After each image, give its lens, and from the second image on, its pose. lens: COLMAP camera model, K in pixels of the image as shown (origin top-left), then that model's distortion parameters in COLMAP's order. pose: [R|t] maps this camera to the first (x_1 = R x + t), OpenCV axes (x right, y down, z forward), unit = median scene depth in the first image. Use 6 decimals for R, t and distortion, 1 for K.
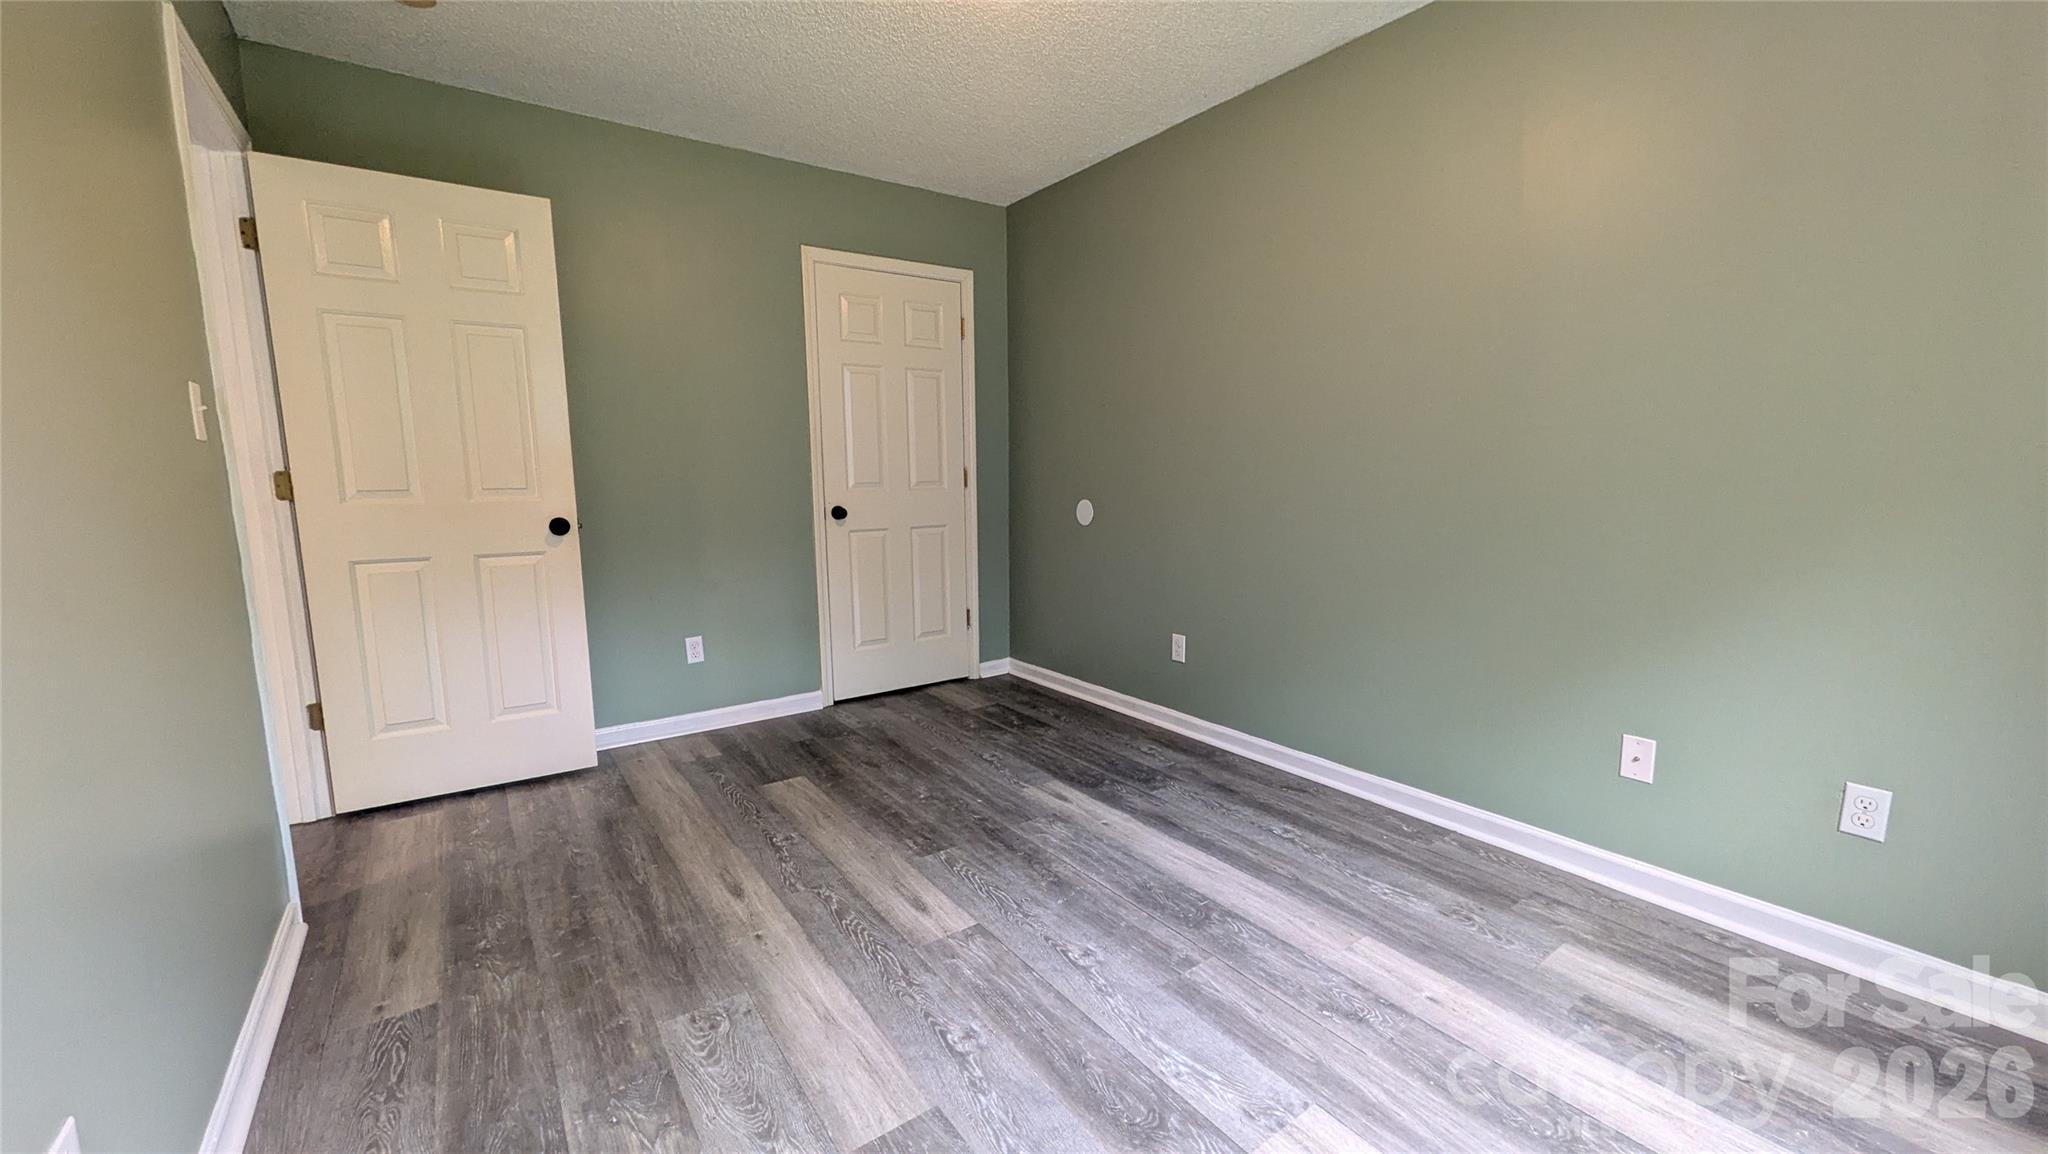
lens RADIAL K [[792.2, 0, 1021.5], [0, 792.2, 560.6], [0, 0, 1]] dist [0.002863, 0.000142]
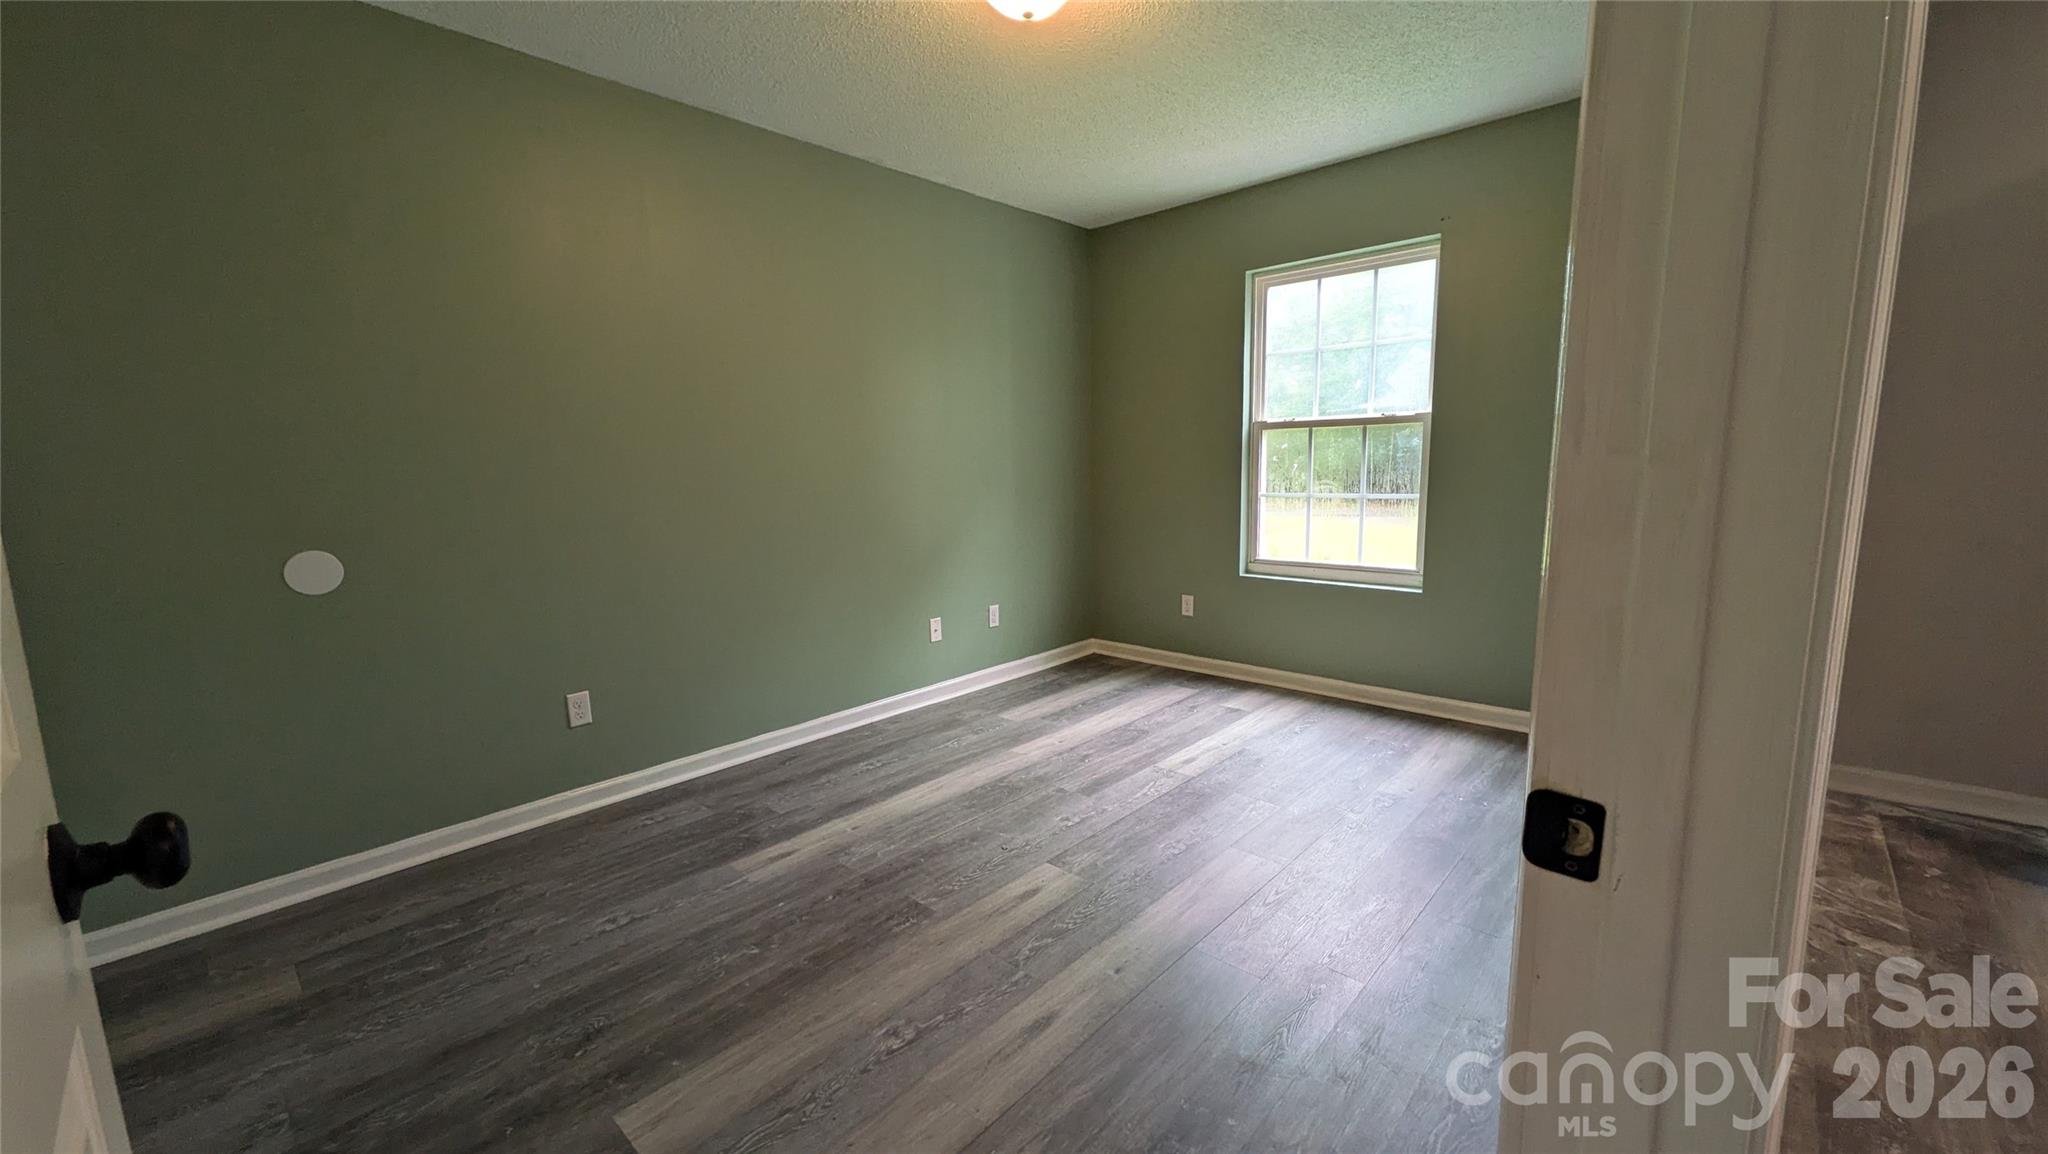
lens RADIAL K [[792.2, 0, 1027.4], [0, 792.2, 573.0], [0, 0, 1]] dist [0.002863, 0.000142]
pose [[-0.198821, -0.128032, 0.971637, -0.950612], [0.135083, 0.978387, 0.156563, -0.130668], [-0.970682, 0.162379, -0.177229, 0.964592]]
